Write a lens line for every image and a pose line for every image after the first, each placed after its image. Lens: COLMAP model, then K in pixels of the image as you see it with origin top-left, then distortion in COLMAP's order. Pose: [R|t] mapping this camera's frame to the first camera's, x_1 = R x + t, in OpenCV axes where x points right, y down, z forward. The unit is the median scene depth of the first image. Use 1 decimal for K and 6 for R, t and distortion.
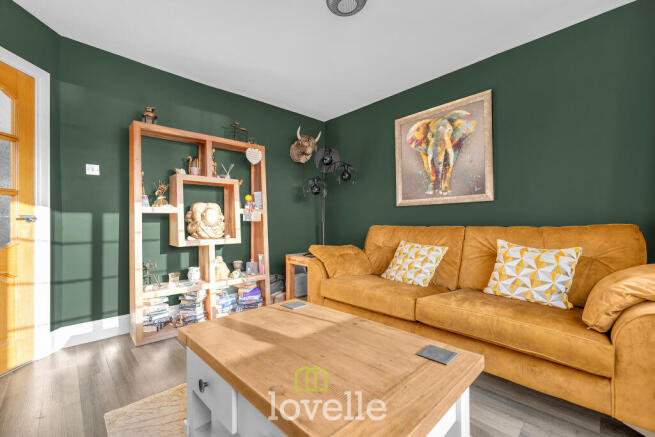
lens RADIAL K [[277.7, 0, 324.9], [0, 277.7, 216.7], [0, 0, 1]] dist [-0.001204, -0.000161]
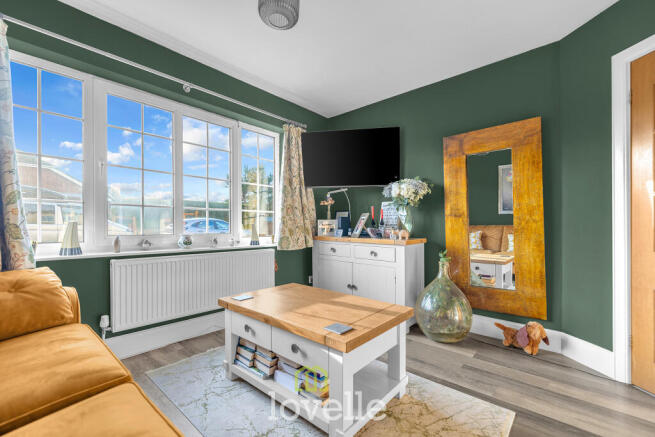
lens RADIAL K [[284.2, 0, 328.0], [0, 284.2, 223.8], [0, 0, 1]] dist [-0.000955, -0.000160]
pose [[-0.996245, 0.002562, -0.086544, -0.004389], [0.004509, 0.999741, -0.022304, 0.014406], [0.086465, -0.022611, -0.995998, 1.328991]]
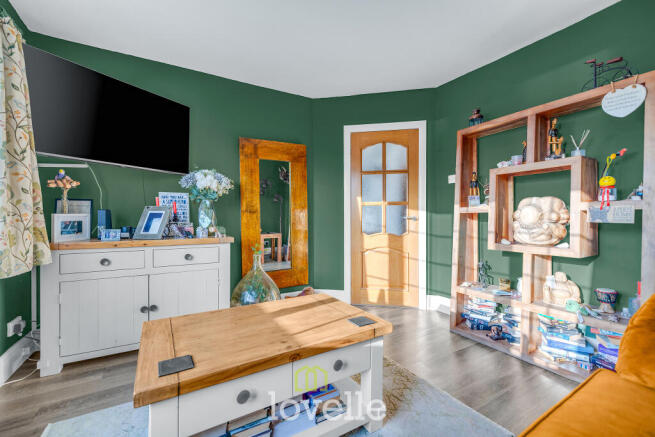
lens RADIAL K [[277.7, 0, 324.9], [0, 277.7, 216.7], [0, 0, 1]] dist [-0.001204, -0.000161]
pose [[-0.219645, 0.002866, -0.975576, 0.557998], [0.023445, 0.999722, -0.002341, -0.011702], [0.975298, -0.023386, -0.219651, 0.776546]]
